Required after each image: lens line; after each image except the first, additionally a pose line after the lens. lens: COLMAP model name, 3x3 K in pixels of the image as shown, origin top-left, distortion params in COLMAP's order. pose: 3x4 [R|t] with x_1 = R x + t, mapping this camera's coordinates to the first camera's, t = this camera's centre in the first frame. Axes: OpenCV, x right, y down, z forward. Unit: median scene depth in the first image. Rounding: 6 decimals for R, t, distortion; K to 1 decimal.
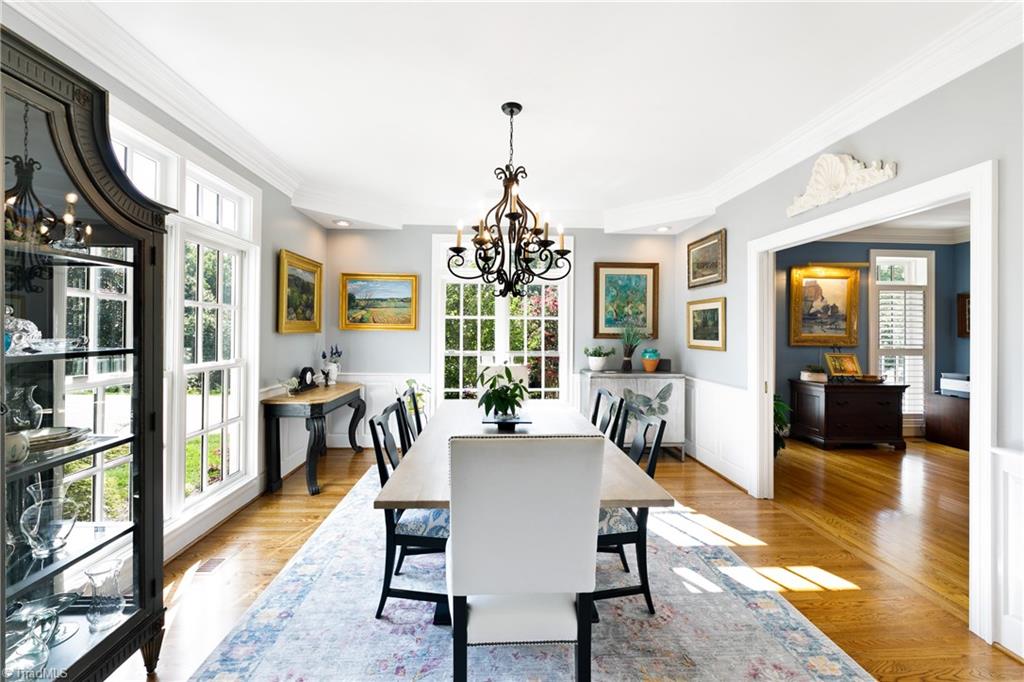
lens RADIAL K [[412.2, 0, 511.7], [0, 412.2, 337.3], [0, 0, 1]] dist [-0.010621, 0.000920]
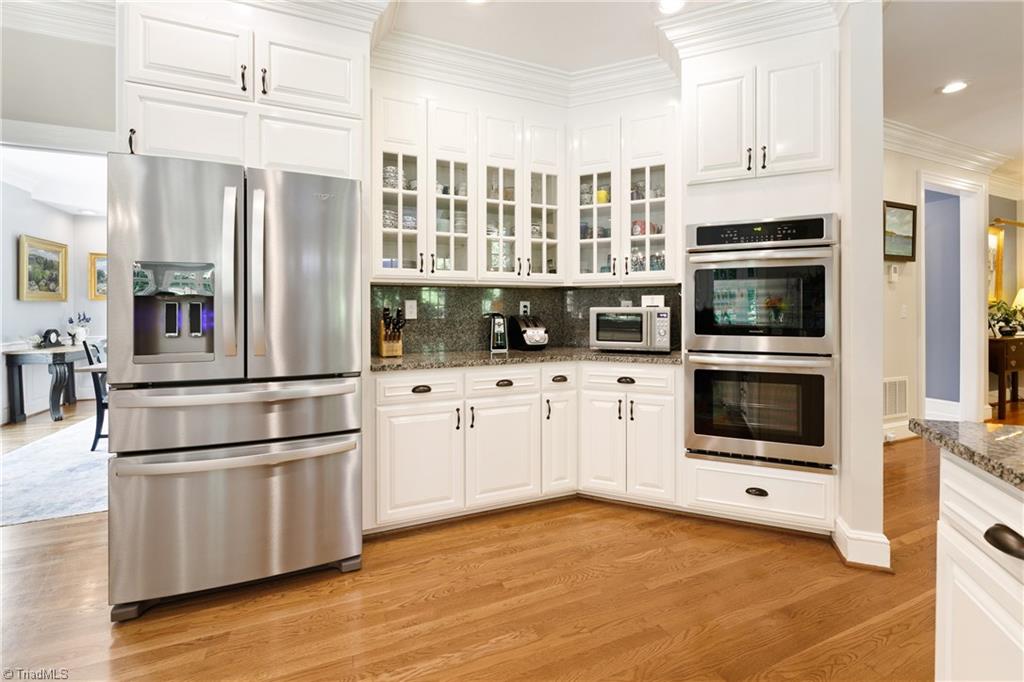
lens RADIAL K [[412.2, 0, 501.9], [0, 412.2, 320.0], [0, 0, 1]] dist [-0.010621, 0.000920]
pose [[0.940395, -0.014987, 0.339754, 0.368274], [0.011840, 0.999866, 0.011333, 0.048190], [-0.339878, -0.006635, 0.940446, -0.625680]]
